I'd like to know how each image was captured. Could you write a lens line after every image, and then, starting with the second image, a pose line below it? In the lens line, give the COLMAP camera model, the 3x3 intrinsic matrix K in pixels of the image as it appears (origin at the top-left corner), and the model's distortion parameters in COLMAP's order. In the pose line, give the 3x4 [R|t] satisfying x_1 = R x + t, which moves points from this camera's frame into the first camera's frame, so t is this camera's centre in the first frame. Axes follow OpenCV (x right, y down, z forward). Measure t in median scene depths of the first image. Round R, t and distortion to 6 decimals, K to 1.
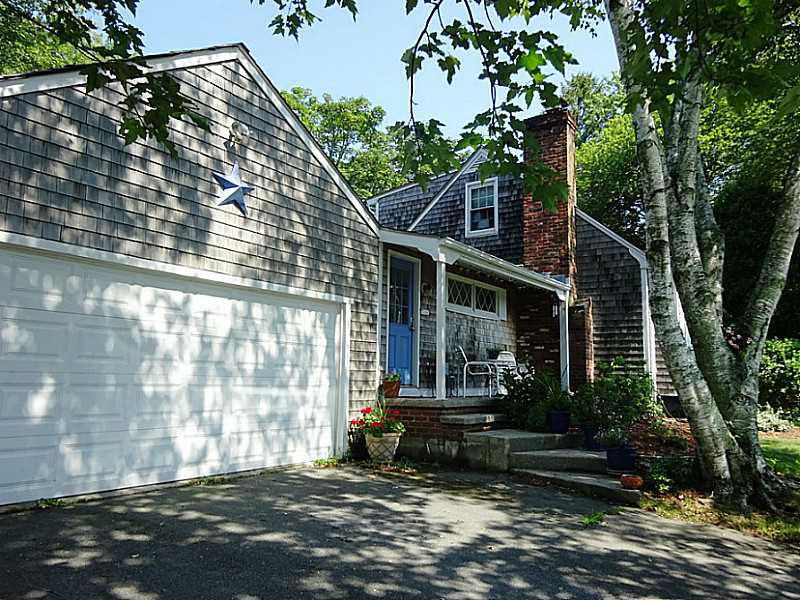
lens RADIAL K [[590.9, 0, 397.4], [0, 590.9, 298.7], [0, 0, 1]] dist [0.007866, -0.011772]
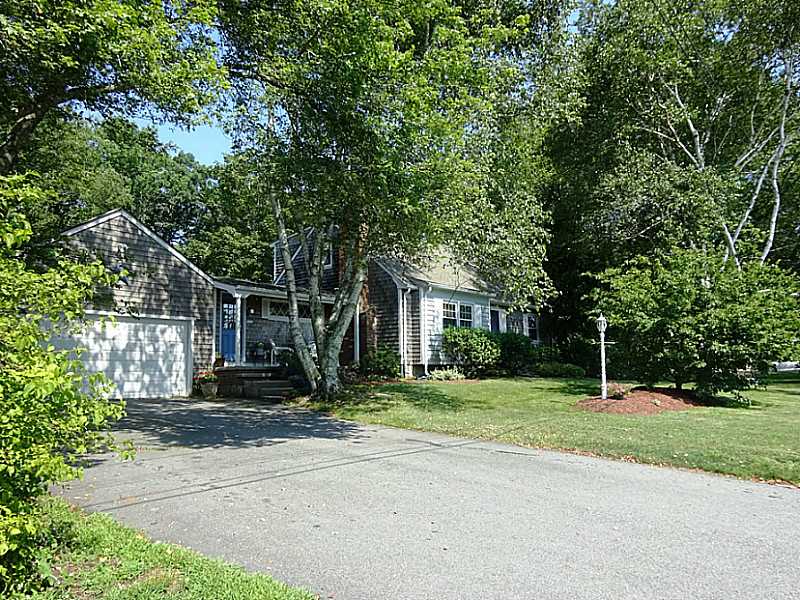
lens RADIAL K [[590.9, 0, 397.4], [0, 590.9, 298.7], [0, 0, 1]] dist [0.007866, -0.011772]
pose [[0.990079, -0.041465, 0.134256, 0.346136], [0.039565, 0.999076, 0.016792, -0.093548], [-0.134828, -0.011313, 0.990804, -1.071329]]
